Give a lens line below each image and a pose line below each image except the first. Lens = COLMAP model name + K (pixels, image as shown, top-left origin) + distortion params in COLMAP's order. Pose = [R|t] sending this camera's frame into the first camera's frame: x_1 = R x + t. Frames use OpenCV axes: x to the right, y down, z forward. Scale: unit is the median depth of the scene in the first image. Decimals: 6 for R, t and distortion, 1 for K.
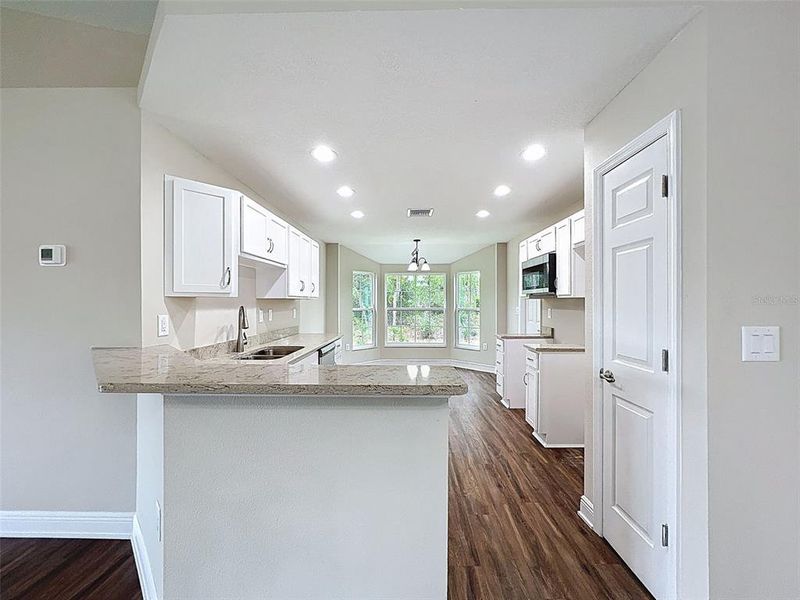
lens RADIAL K [[333.3, 0, 402.4], [0, 333.3, 301.6], [0, 0, 1]] dist [-0.001661, 0.000380]
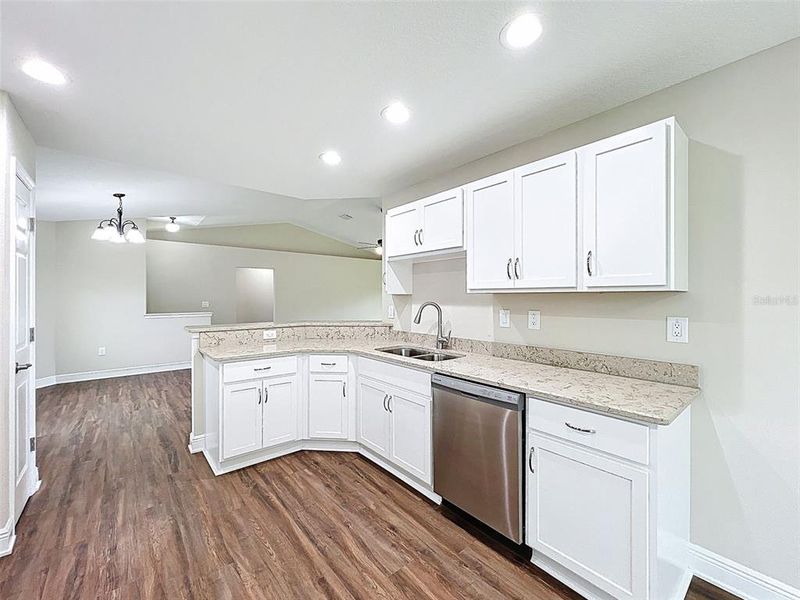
lens RADIAL K [[333.3, 0, 399.4], [0, 333.3, 297.8], [0, 0, 1]] dist [-0.001661, 0.000380]
pose [[-0.758634, -0.001982, -0.651514, 0.290594], [-0.002241, 0.999997, -0.000433, 0.000560], [0.651514, 0.001131, -0.758636, 1.956298]]
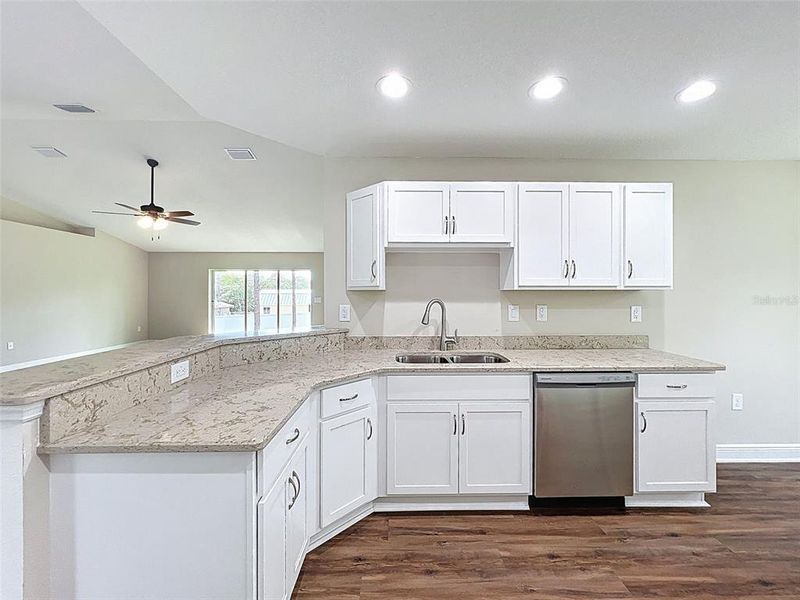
lens RADIAL K [[333.3, 0, 398.9], [0, 333.3, 293.1], [0, 0, 1]] dist [-0.001661, 0.000380]
pose [[0.032569, -0.002206, -0.999467, 0.473833], [0.000164, 0.999998, -0.002202, -0.001993], [0.999469, -0.000092, 0.032570, 0.996284]]
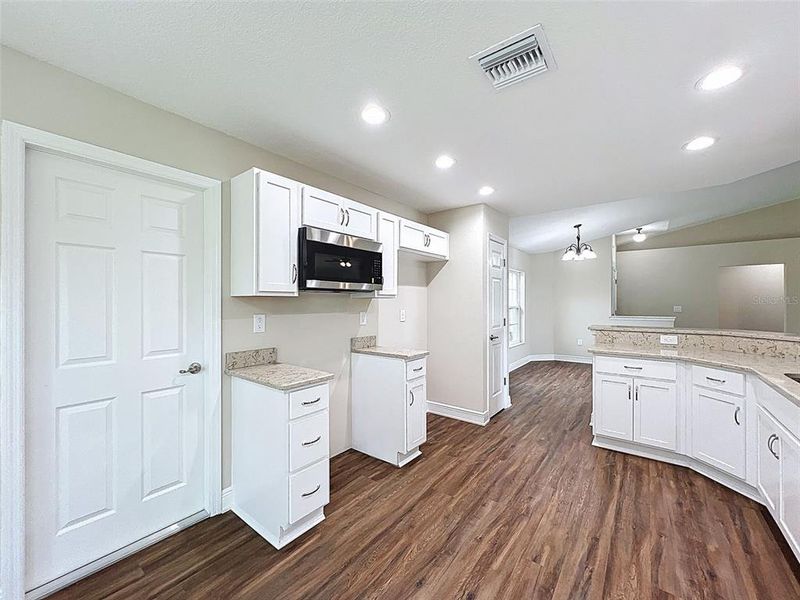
lens RADIAL K [[321.4, 0, 404.2], [0, 321.4, 302.4], [0, 0, 1]] dist [0.000256, 0.000745]
pose [[-0.805292, -0.000353, 0.592878, -0.102634], [0.000403, 0.999999, 0.001143, 0.000770], [-0.592878, 0.001159, -0.805292, 2.231945]]
